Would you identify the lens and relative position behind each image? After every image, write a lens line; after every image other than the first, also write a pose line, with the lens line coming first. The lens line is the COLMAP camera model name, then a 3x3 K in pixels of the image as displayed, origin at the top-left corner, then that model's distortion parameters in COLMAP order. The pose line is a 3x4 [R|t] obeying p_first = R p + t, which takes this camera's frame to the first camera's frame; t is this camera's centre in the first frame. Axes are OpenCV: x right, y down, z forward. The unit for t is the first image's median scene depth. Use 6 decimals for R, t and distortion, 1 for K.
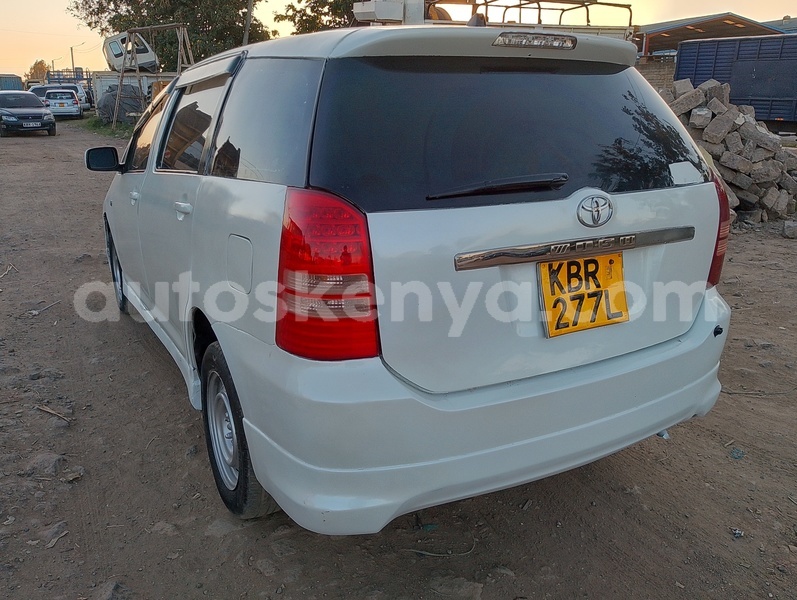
lens RADIAL K [[627.9, 0, 398.5], [0, 627.9, 300.0], [0, 0, 1]] dist [0.060014, -0.151835]
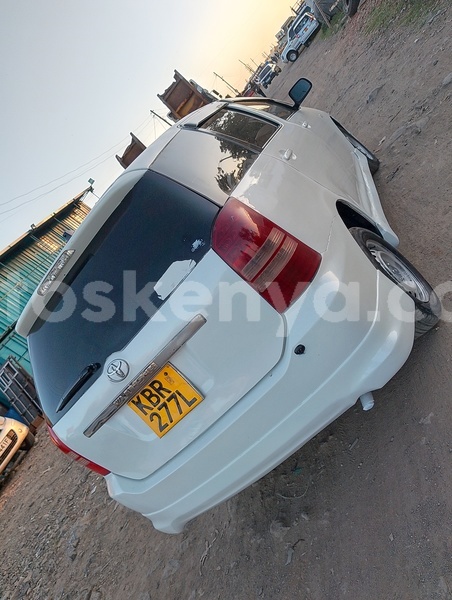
lens RADIAL K [[481.5, 0, 226.0], [0, 481.5, 300.0], [0, 0, 1]] dist [-0.006487, -0.013356]
pose [[0.475577, -0.325802, -0.817117, 1.346615], [0.607488, 0.793457, 0.037201, -0.151361], [0.636227, -0.514081, 0.575270, 0.565062]]
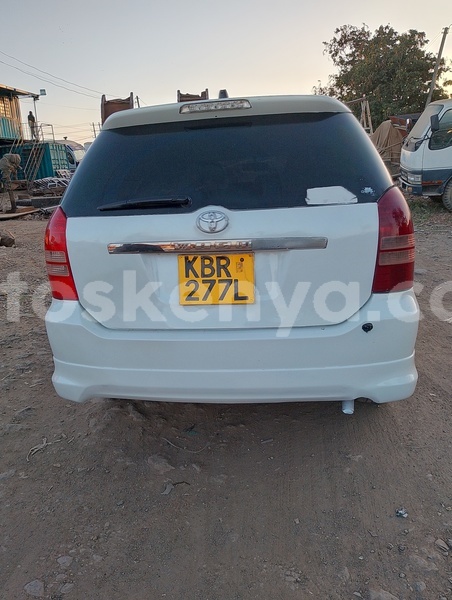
lens RADIAL K [[472.7, 0, 226.0], [0, 472.7, 300.0], [0, 0, 1]] dist [0.060014, -0.151835]
pose [[0.810301, 0.112109, -0.575190, 0.935217], [-0.115842, 0.992805, 0.030314, 0.000465], [0.574450, 0.042067, 0.817458, 0.131217]]
